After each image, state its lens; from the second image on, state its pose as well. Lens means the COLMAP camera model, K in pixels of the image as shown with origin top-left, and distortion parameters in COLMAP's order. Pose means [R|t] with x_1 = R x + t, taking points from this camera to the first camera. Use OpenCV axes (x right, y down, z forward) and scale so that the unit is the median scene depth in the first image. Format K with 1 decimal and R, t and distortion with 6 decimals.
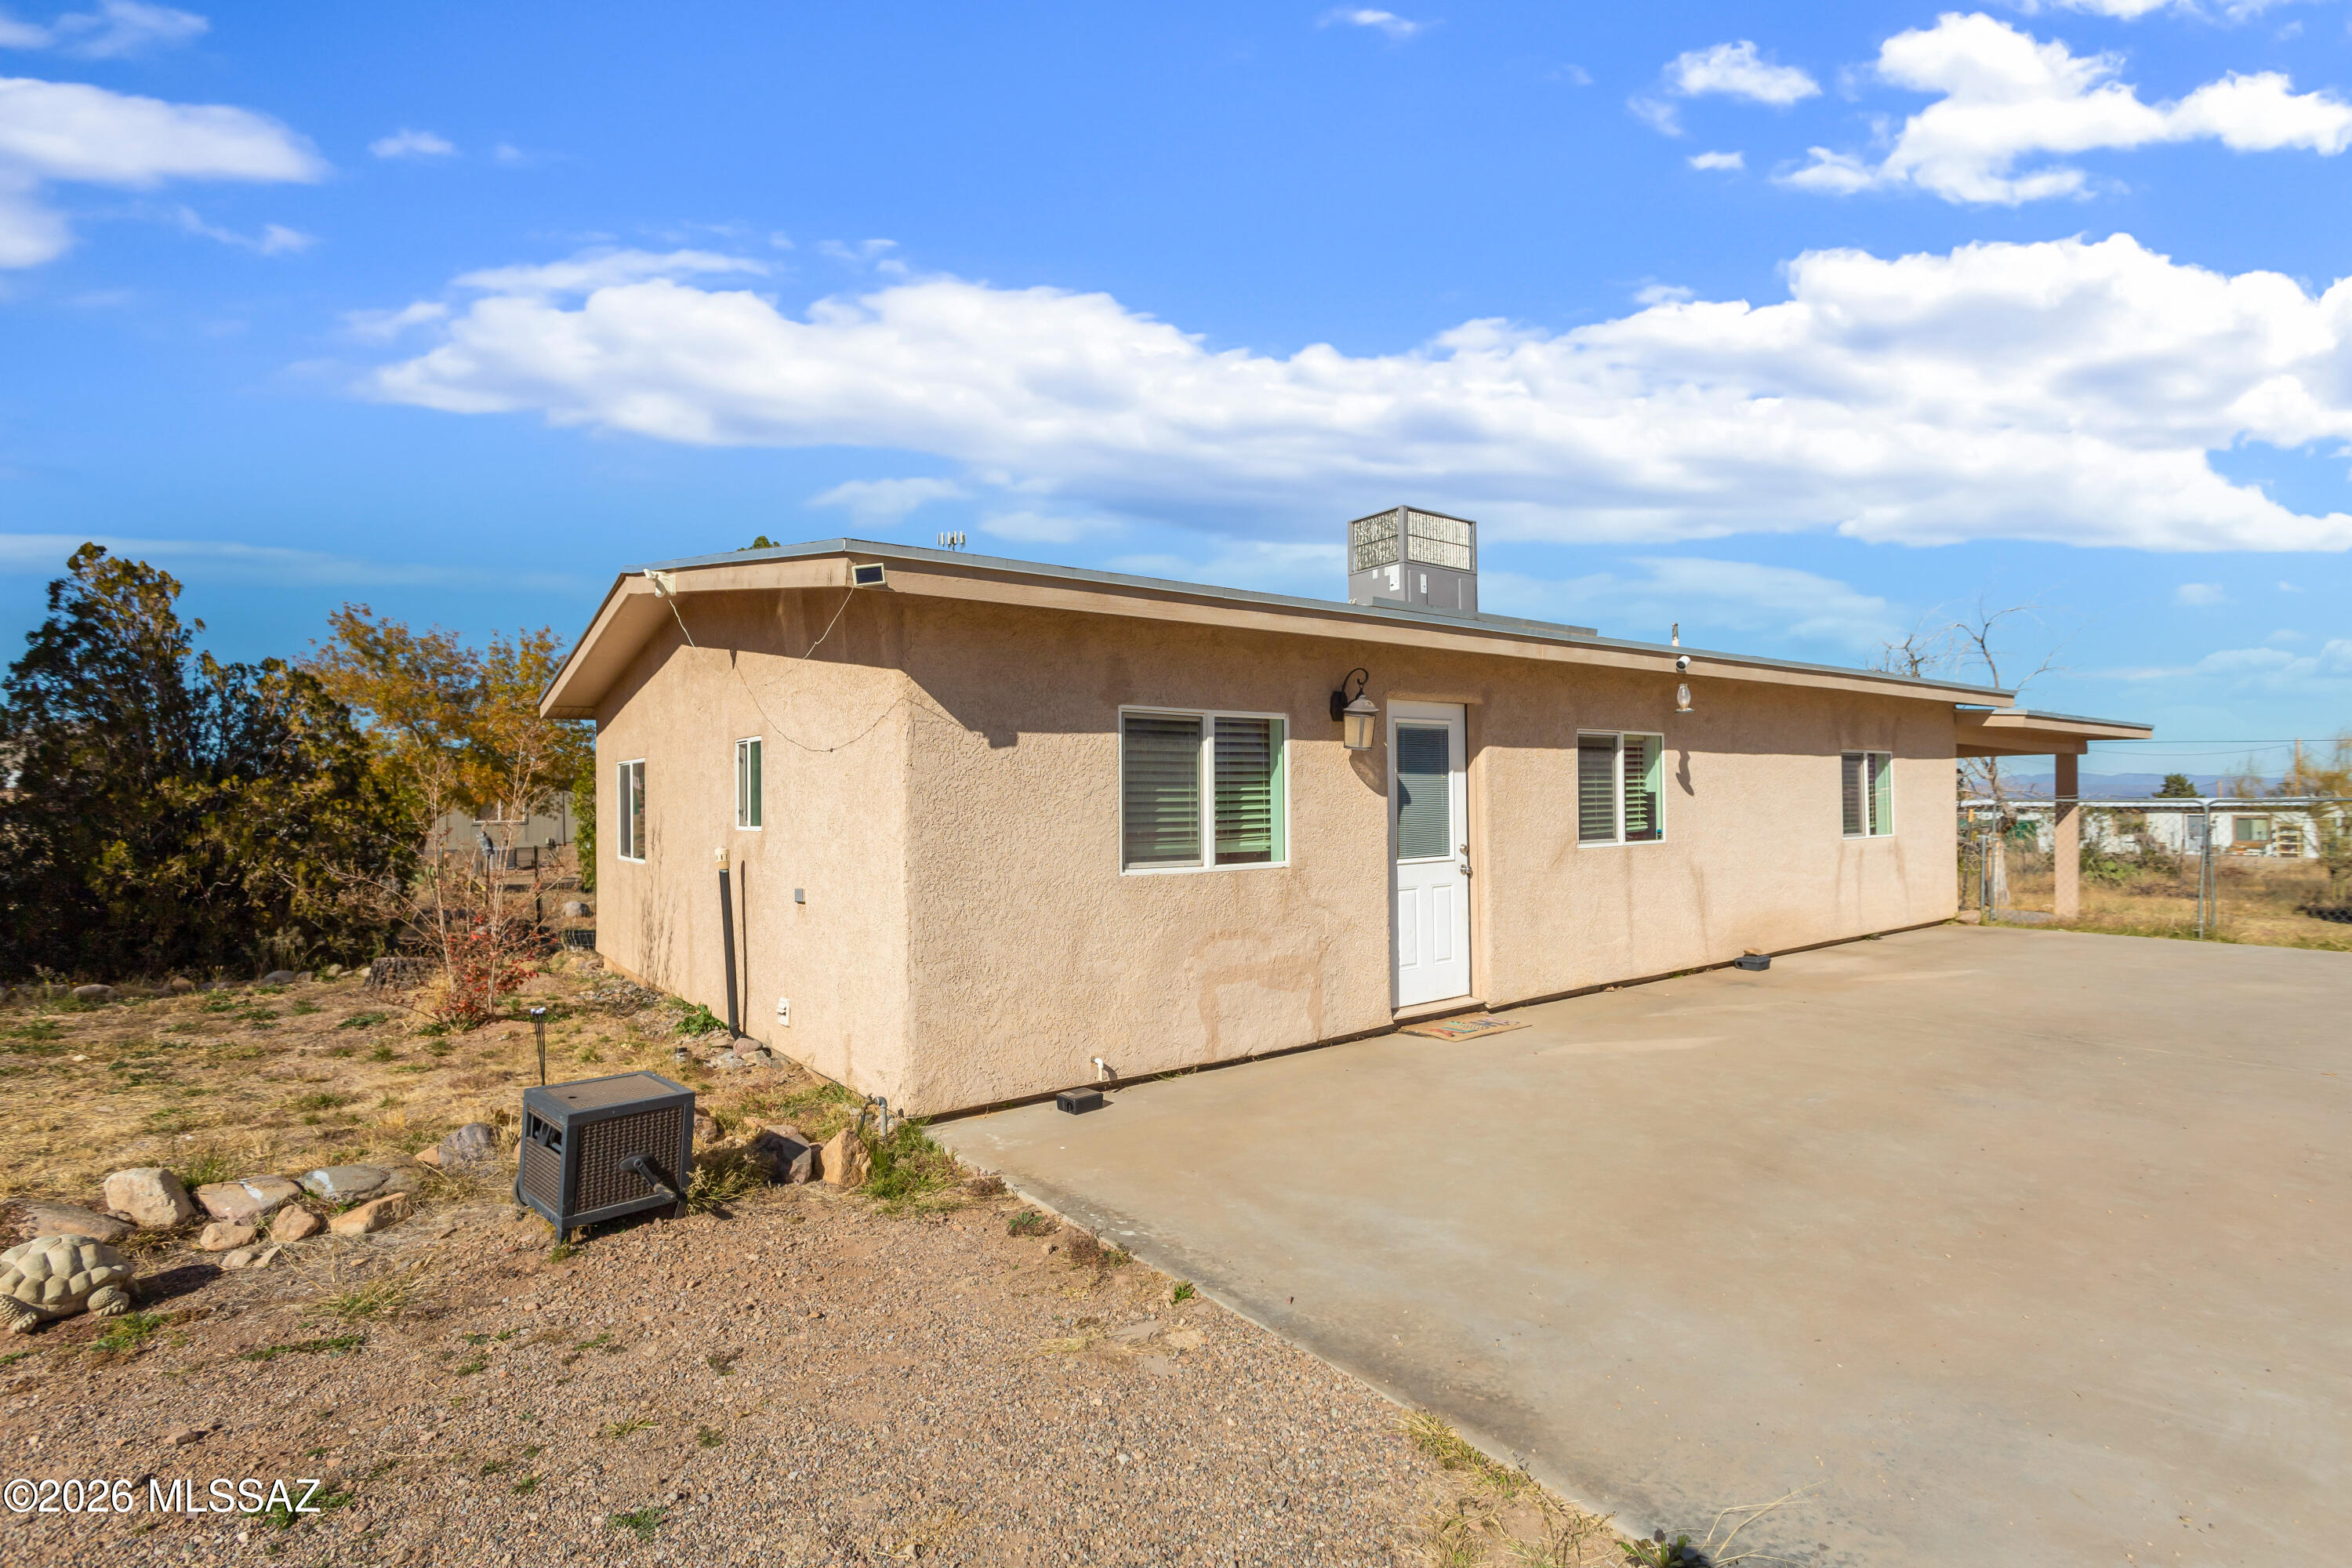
lens RADIAL K [[1195.4, 0, 1175.7], [0, 1195.4, 825.4], [0, 0, 1]] dist [-0.000224, 0.000025]
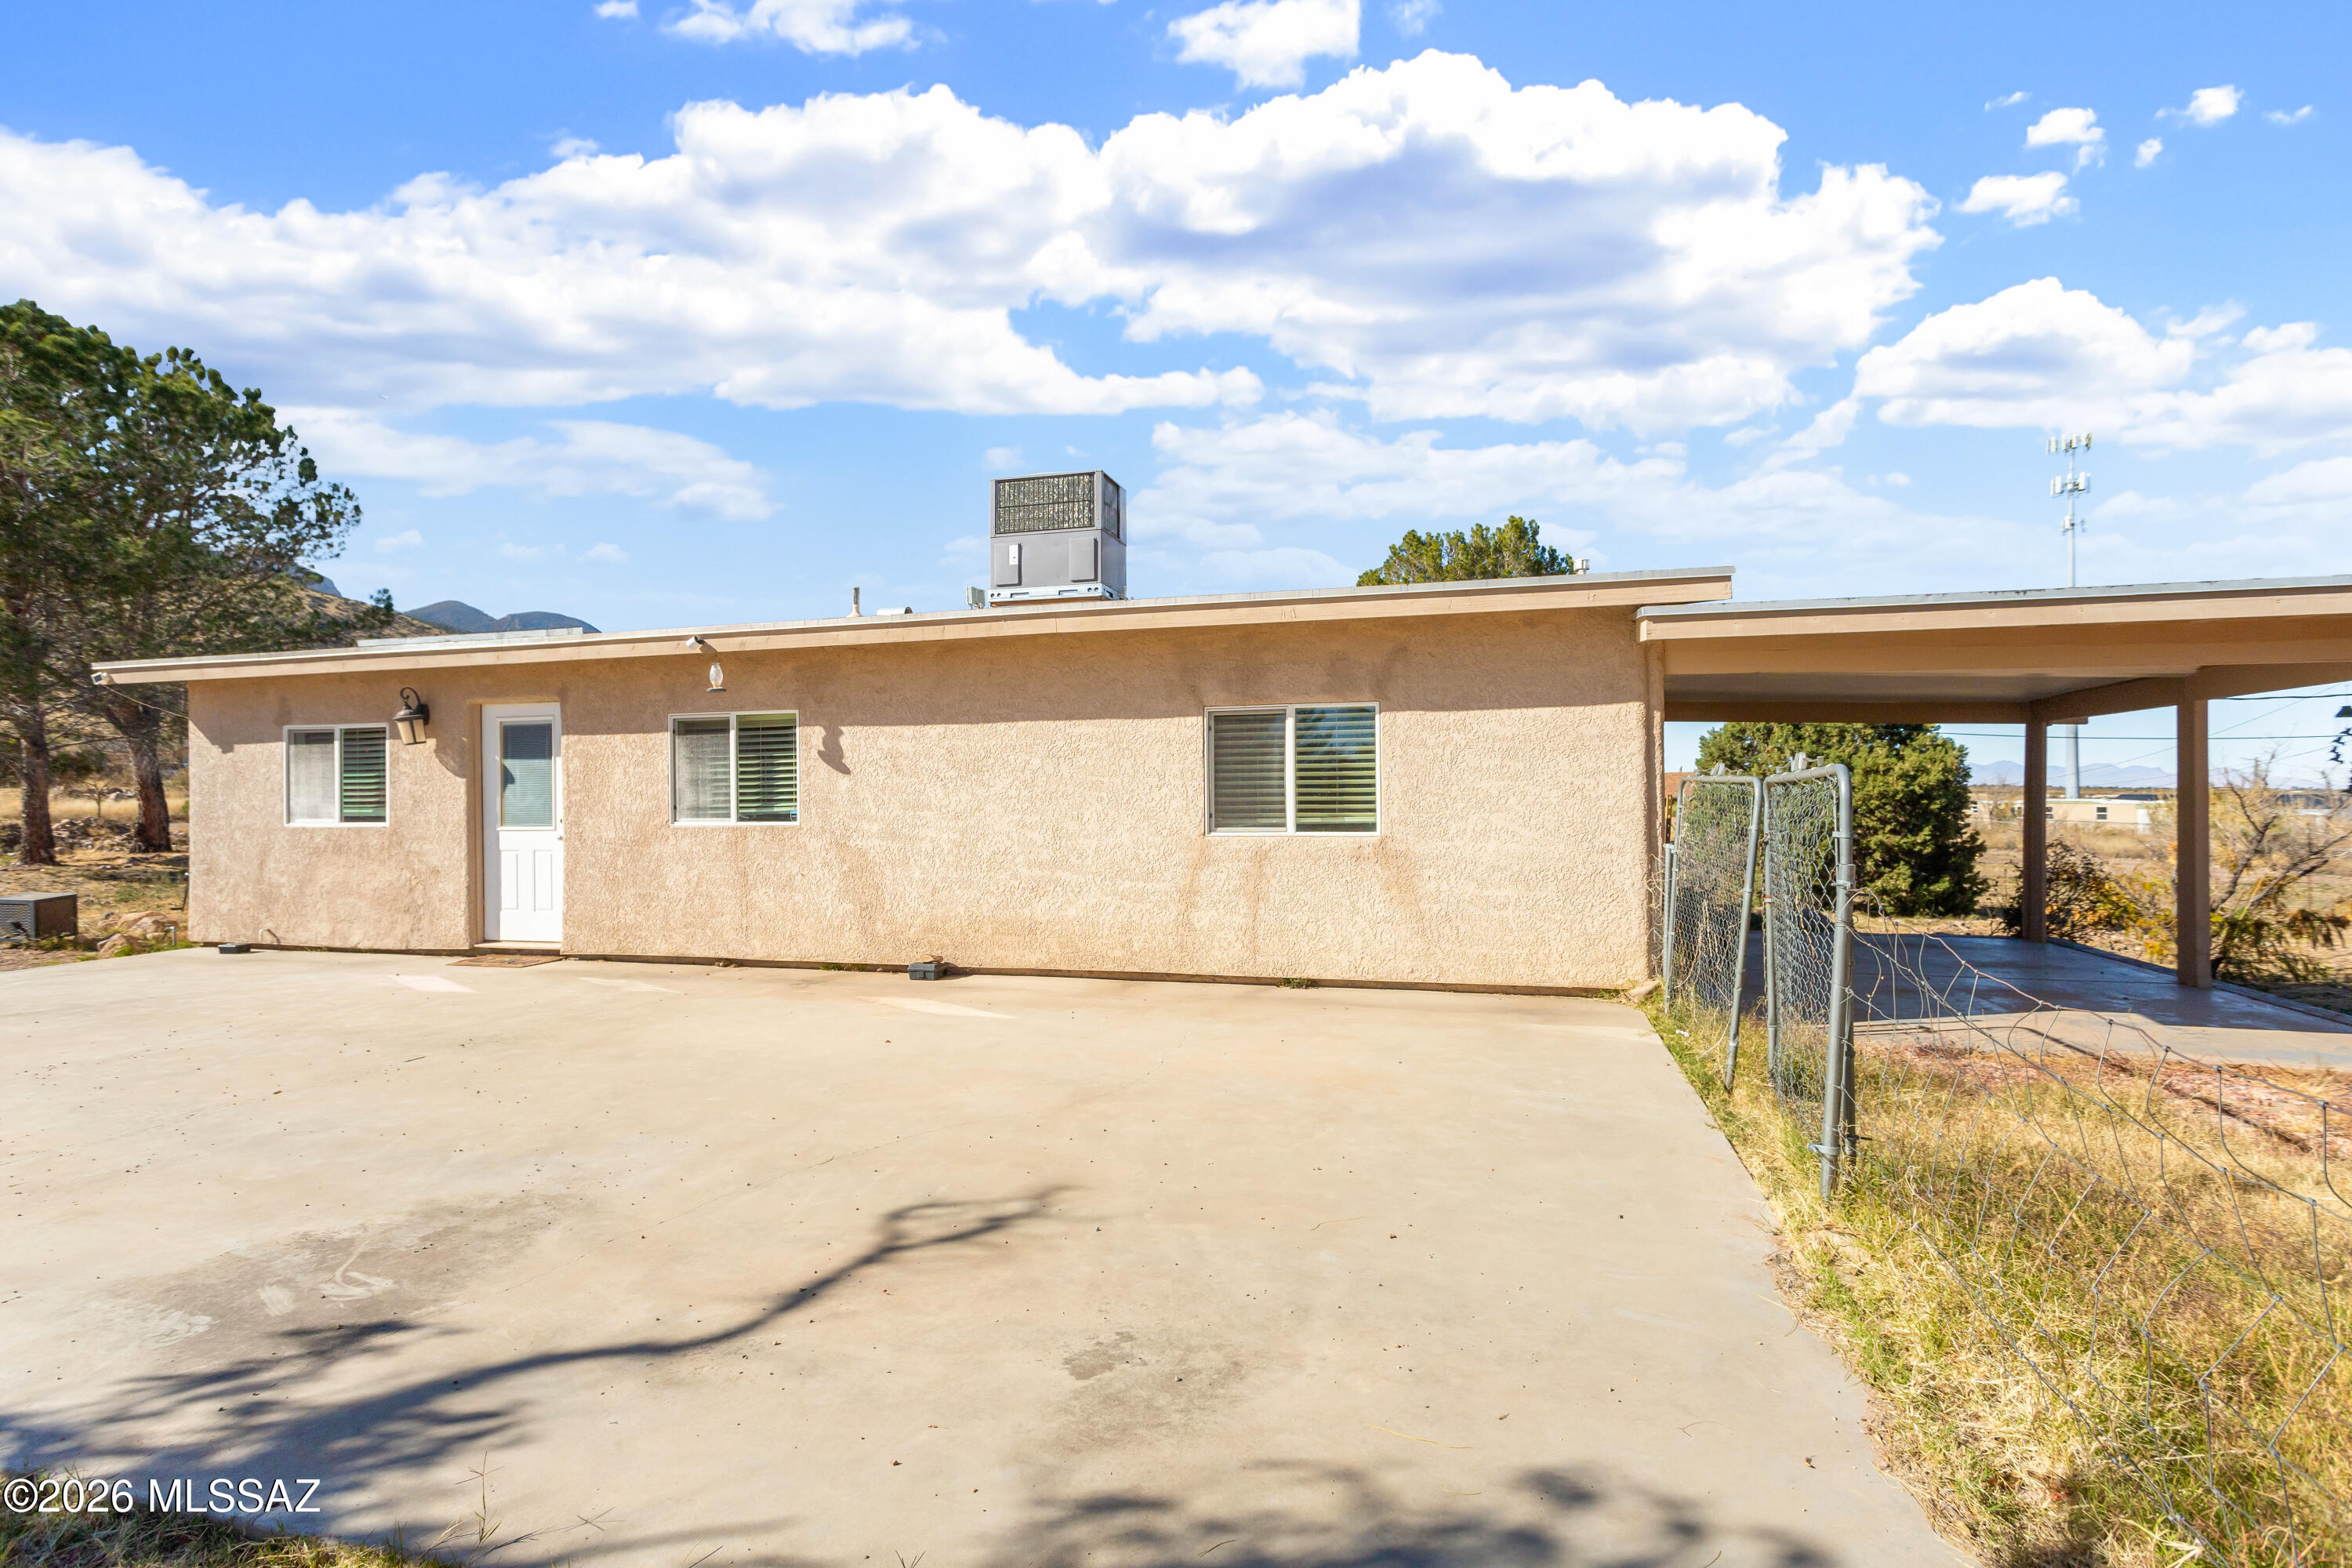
lens RADIAL K [[1142.2, 0, 1176.0], [0, 1142.2, 784.0], [0, 0, 1]] dist [0.001297, 0.000119]
pose [[0.580854, 0.013417, -0.813897, 1.546579], [-0.009187, 0.999909, 0.009926, -0.034579], [0.813956, 0.001712, 0.580924, 0.832849]]
